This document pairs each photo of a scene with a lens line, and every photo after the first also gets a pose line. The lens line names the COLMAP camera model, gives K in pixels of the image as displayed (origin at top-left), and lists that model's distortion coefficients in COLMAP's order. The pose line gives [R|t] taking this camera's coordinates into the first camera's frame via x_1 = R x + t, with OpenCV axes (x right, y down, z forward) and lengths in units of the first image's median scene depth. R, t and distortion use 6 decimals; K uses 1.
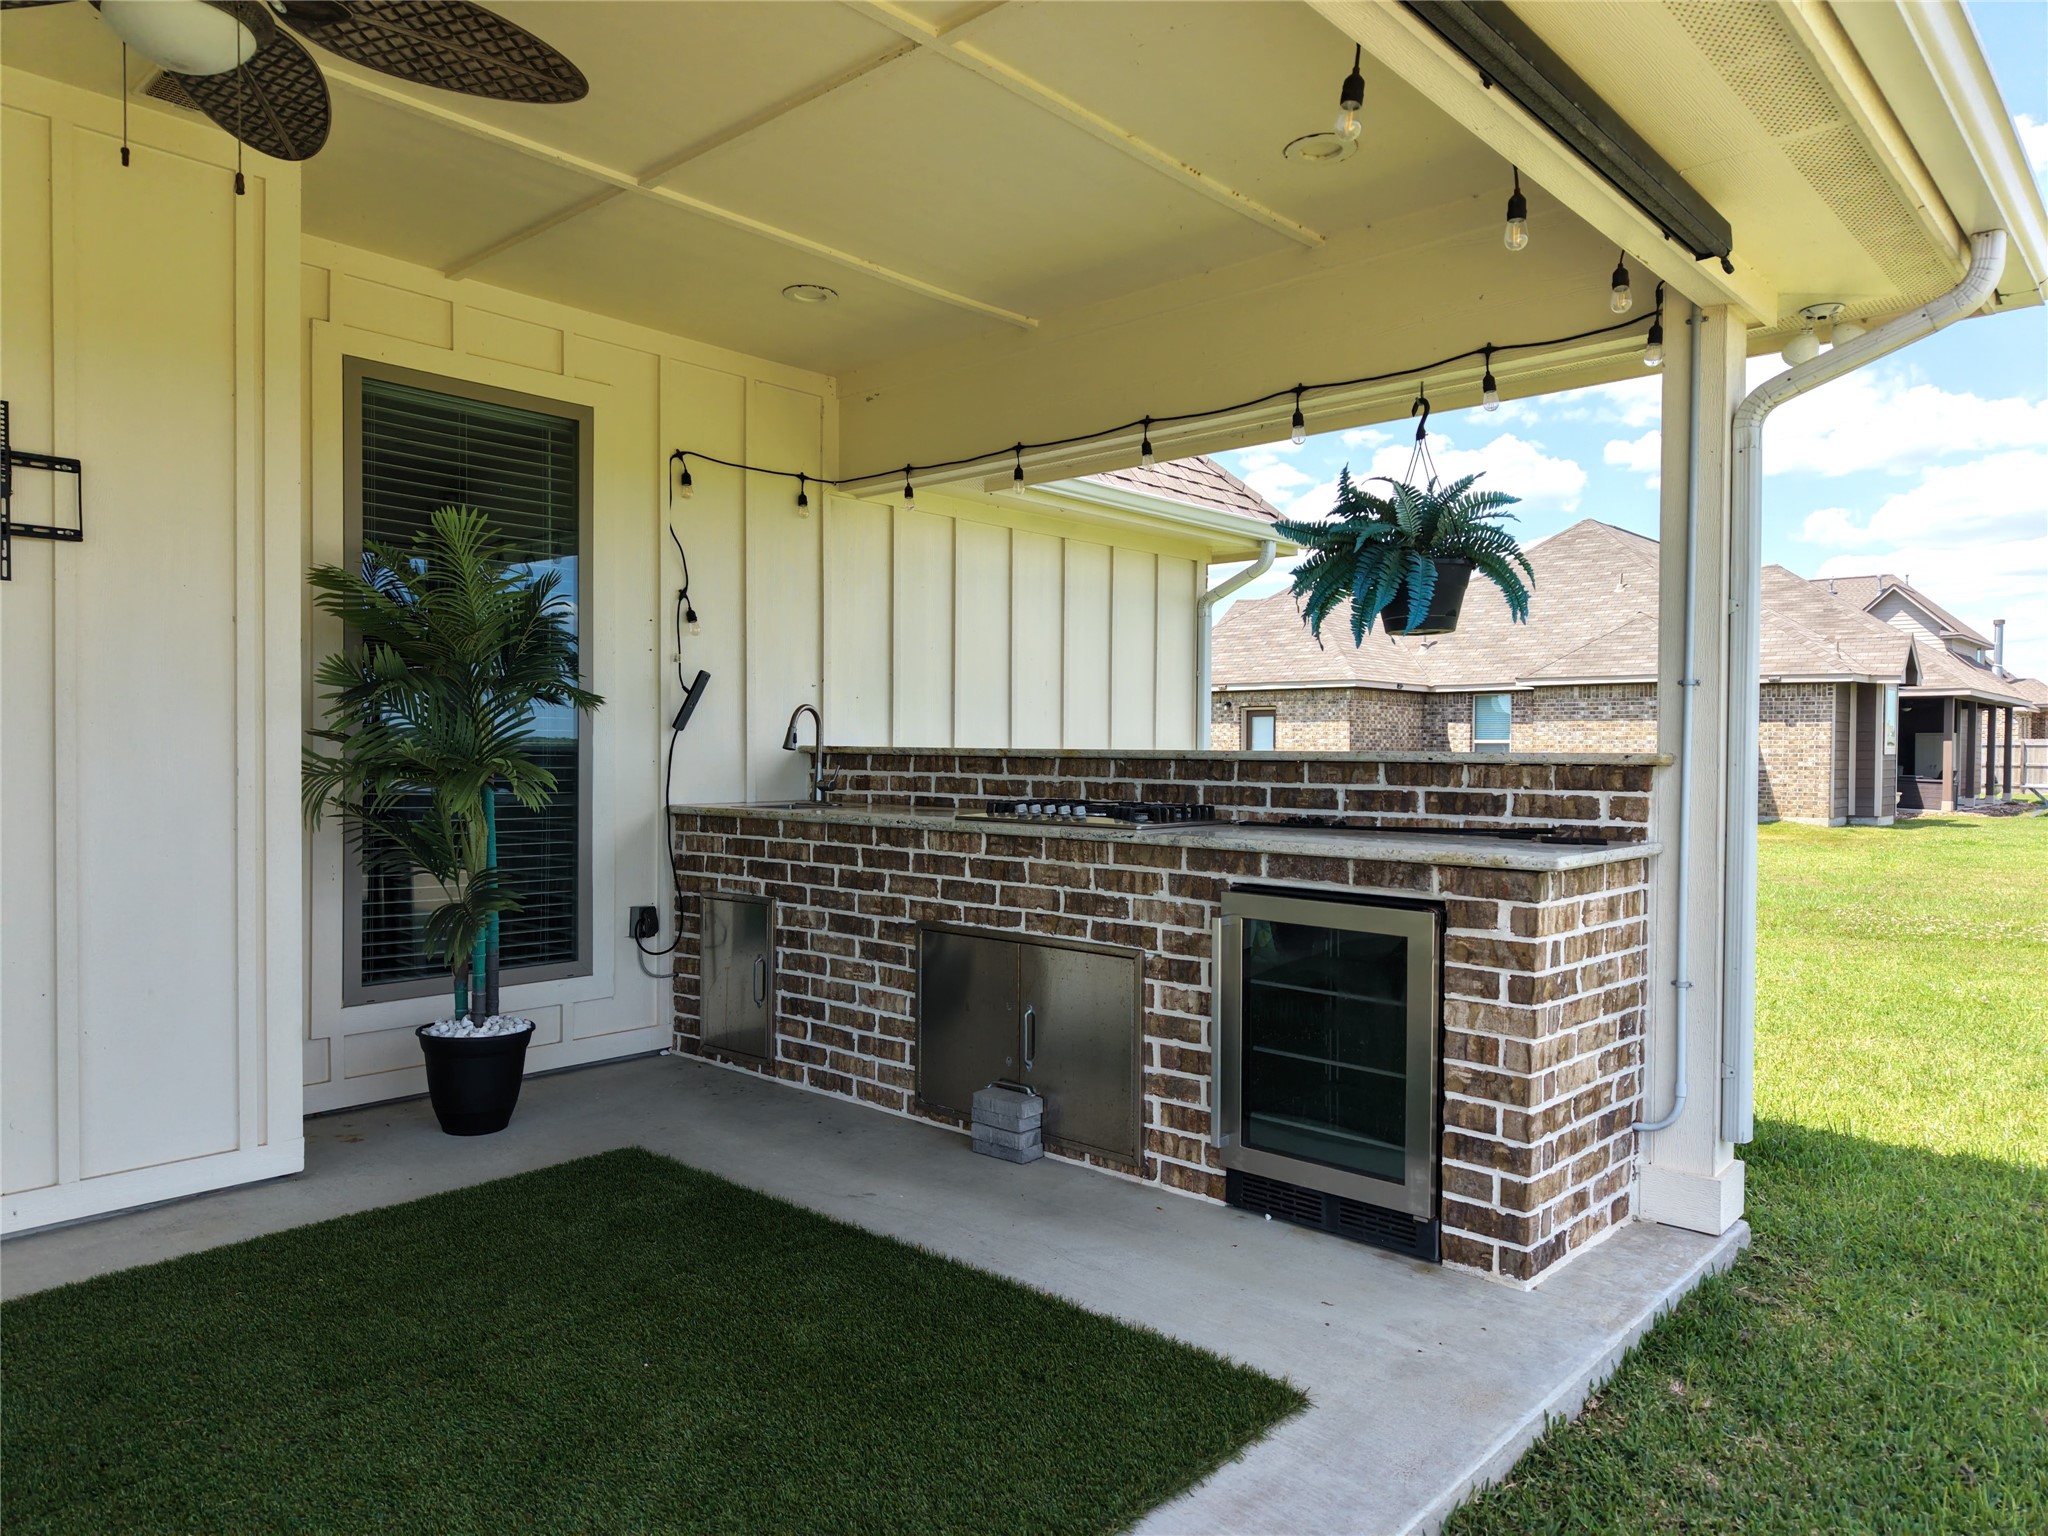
lens RADIAL K [[1375.4, 0, 1013.0], [0, 1375.4, 732.3], [0, 0, 1]] dist [0.149947, -0.206452]
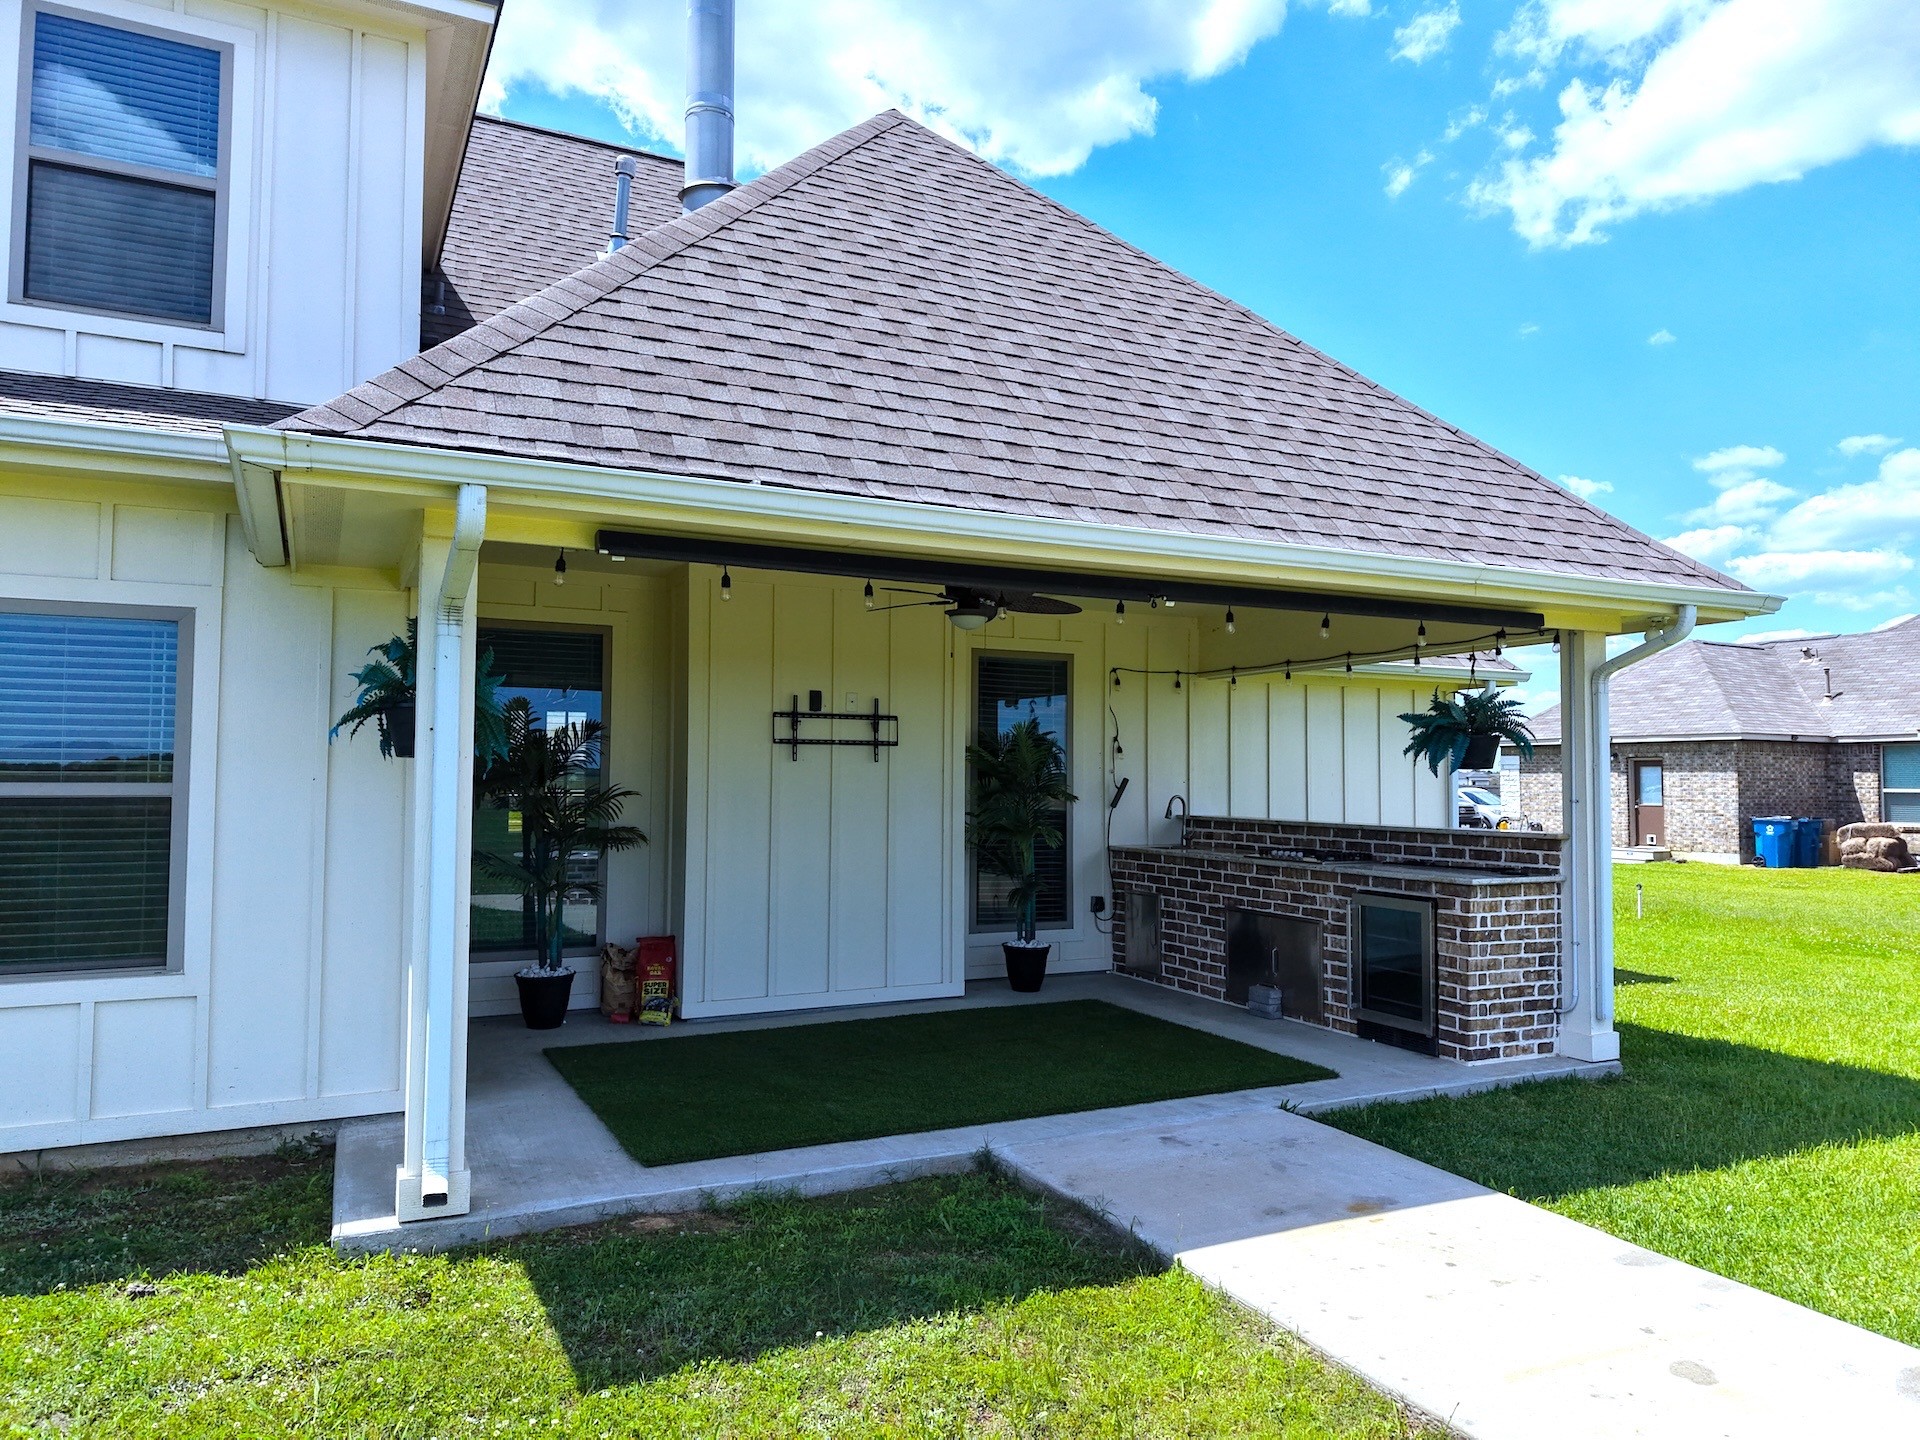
lens RADIAL K [[1313.0, 0, 960.0], [0, 1313.0, 720.0], [0, 0, 1]] dist [-0.003717, -0.002263]
pose [[0.935460, -0.010996, -0.353261, 0.256428], [-0.001569, 0.999377, -0.035262, -0.071253], [0.353429, 0.033541, 0.934860, -0.985052]]
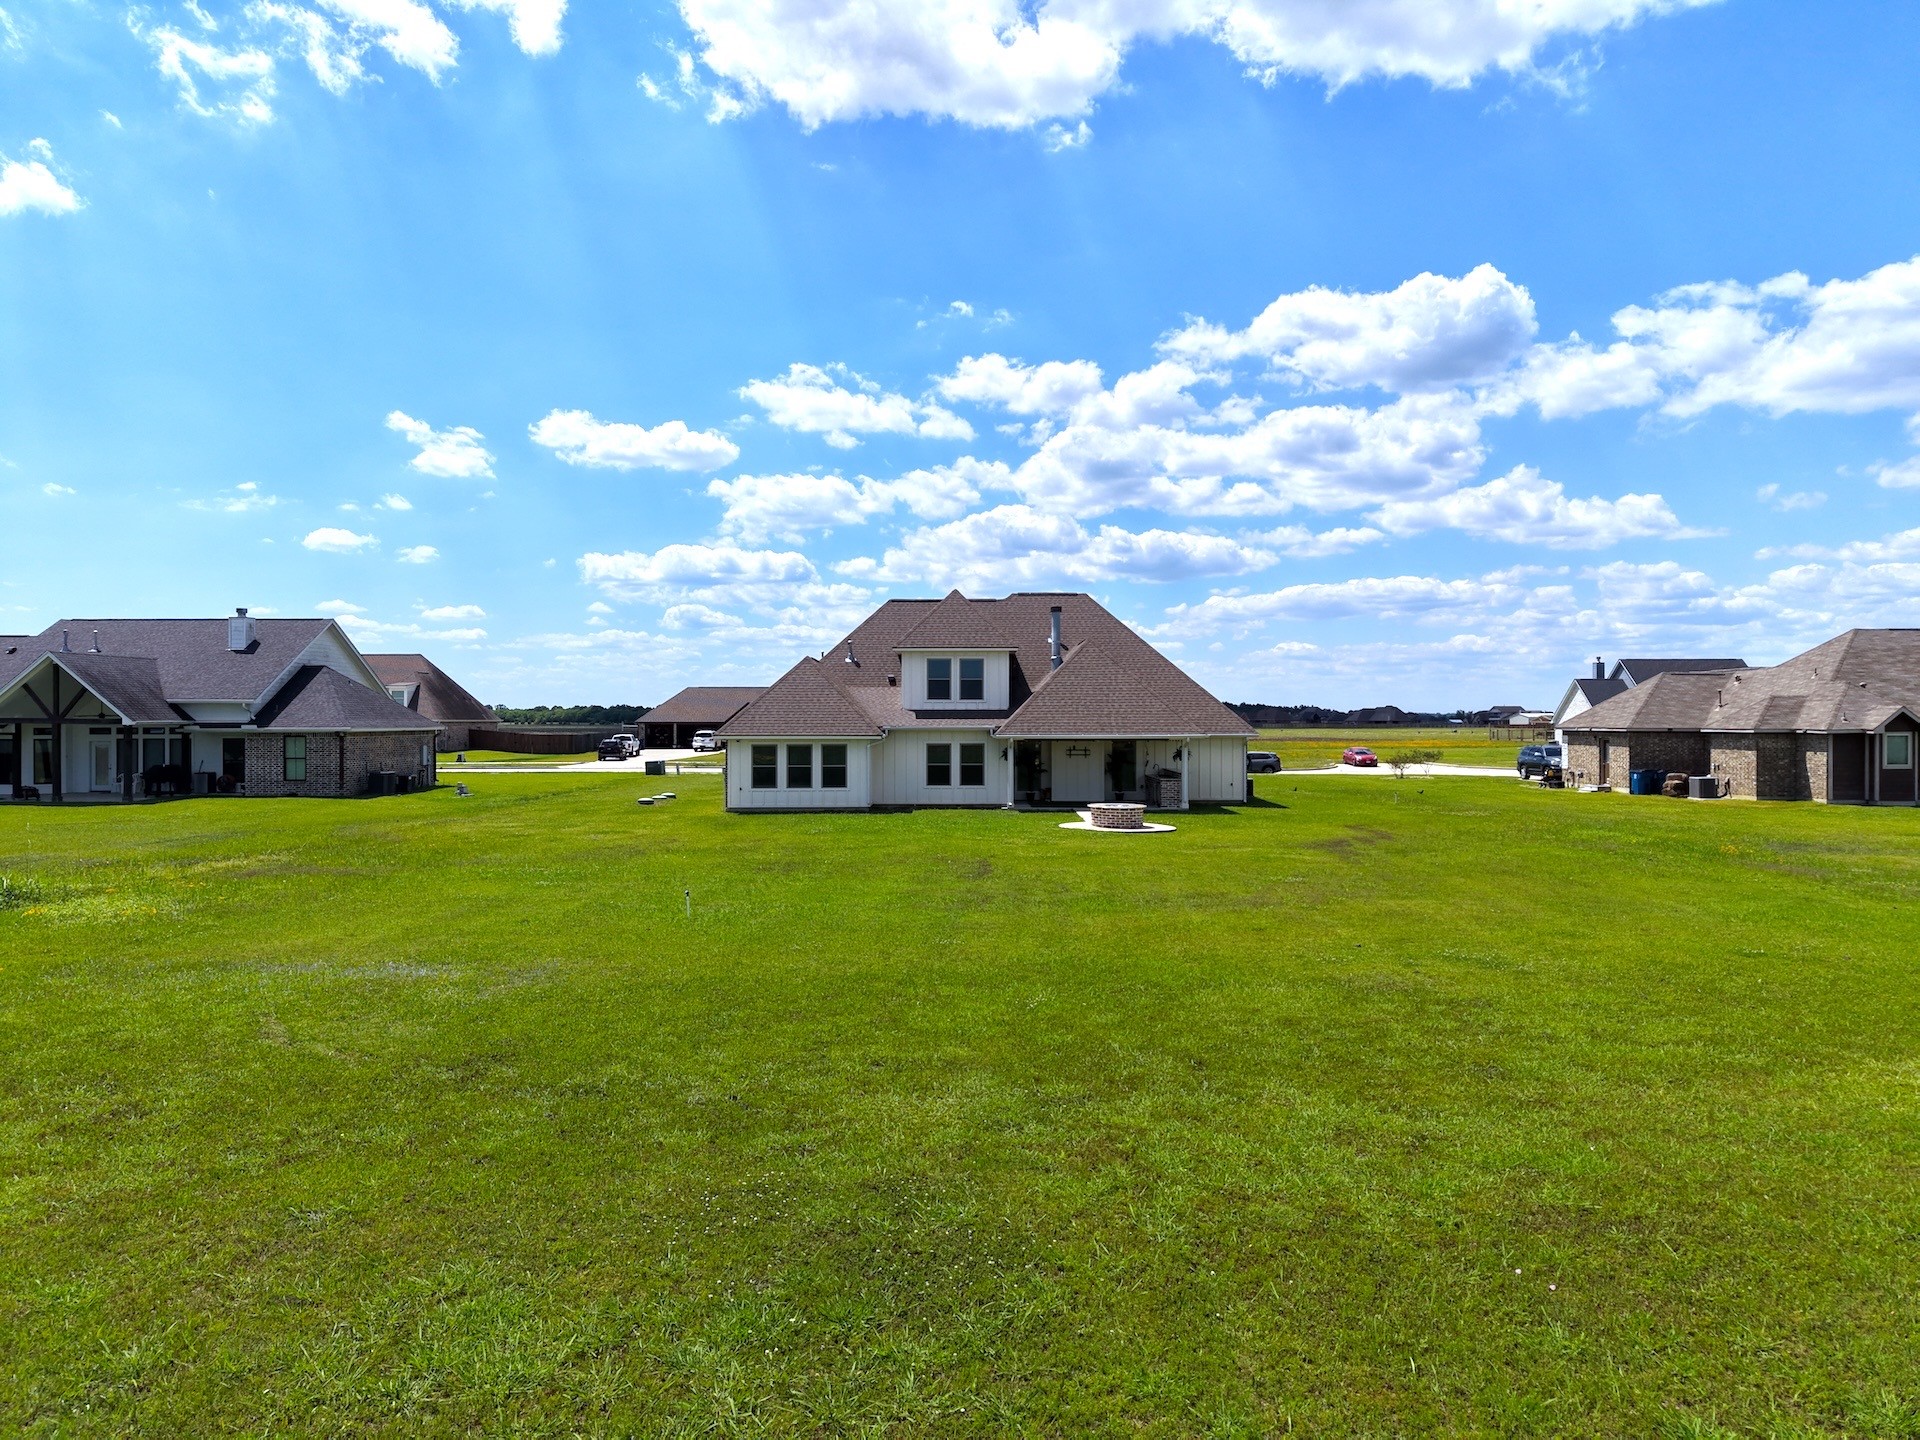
lens RADIAL K [[1283.0, 0, 960.0], [0, 1283.0, 720.0], [0, 0, 1]] dist [0.015891, -0.007303]
pose [[0.689098, 0.003358, -0.724661, 6.187420], [0.006705, 0.999917, 0.011010, -0.500790], [0.724637, -0.012446, 0.689018, -7.024810]]
